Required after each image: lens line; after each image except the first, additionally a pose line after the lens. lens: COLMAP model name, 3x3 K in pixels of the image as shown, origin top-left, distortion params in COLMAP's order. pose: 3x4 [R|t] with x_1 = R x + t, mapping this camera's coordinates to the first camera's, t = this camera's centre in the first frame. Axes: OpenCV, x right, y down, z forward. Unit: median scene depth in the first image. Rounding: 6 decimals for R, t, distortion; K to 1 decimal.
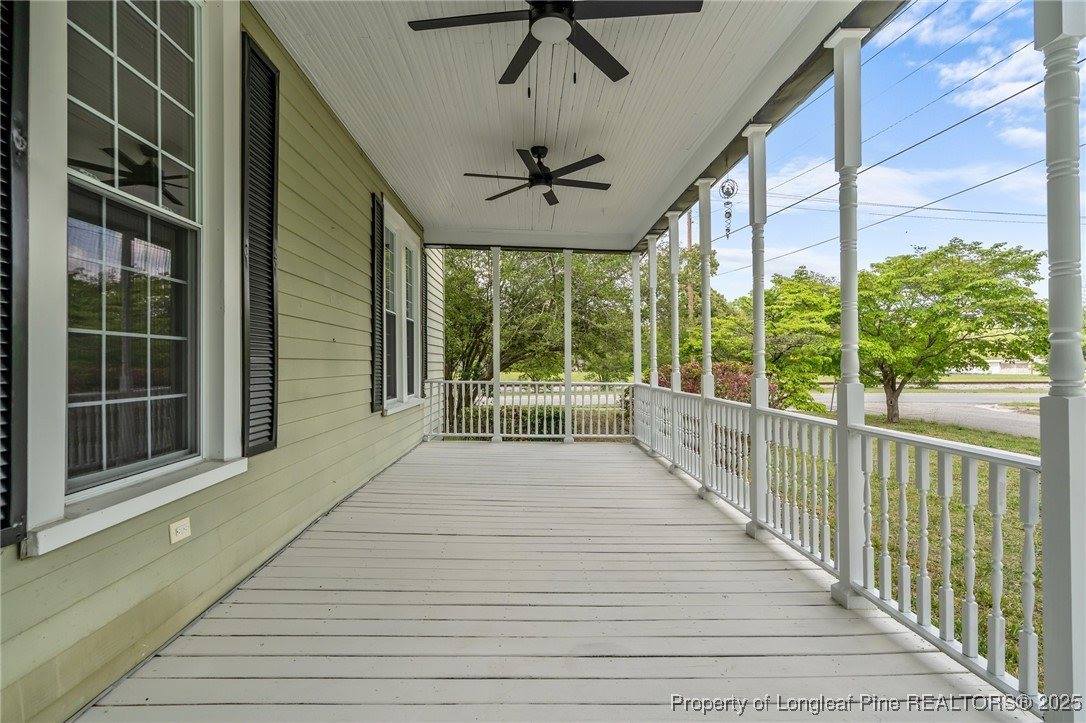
lens RADIAL K [[538.7, 0, 545.6], [0, 538.7, 355.5], [0, 0, 1]] dist [-0.001621, 0.000391]
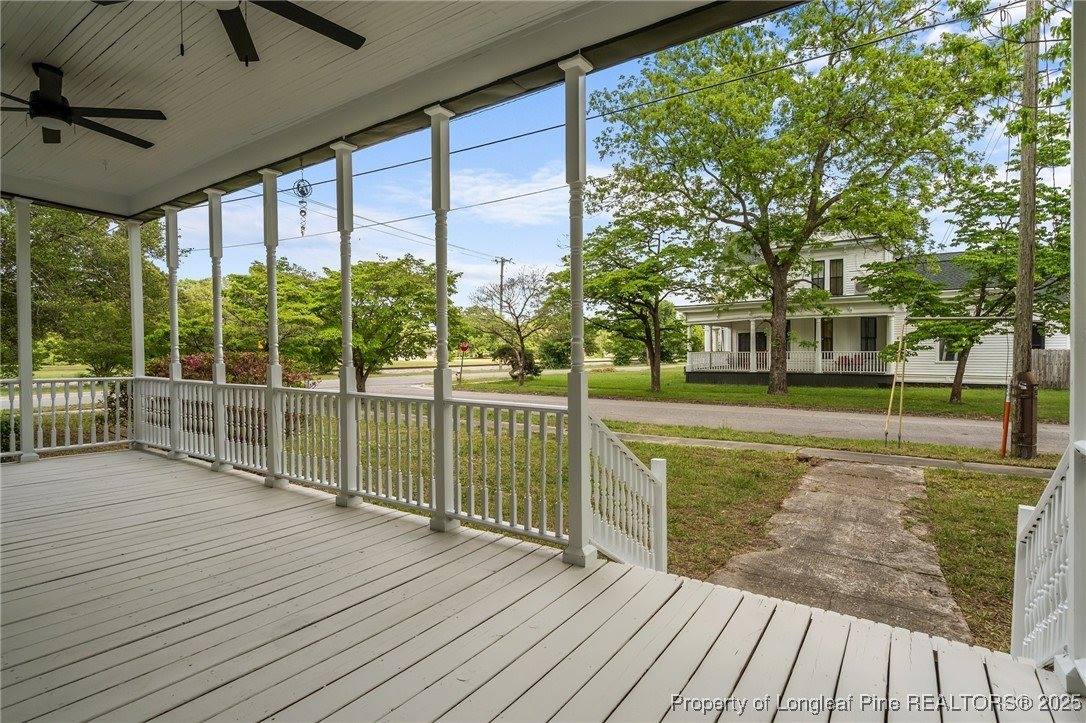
lens RADIAL K [[538.7, 0, 545.6], [0, 538.7, 355.5], [0, 0, 1]] dist [-0.001621, 0.000391]
pose [[0.582825, -0.003166, 0.812591, -0.223690], [-0.013640, 0.999813, 0.013679, -0.003388], [-0.812483, -0.019056, 0.582673, -0.005825]]
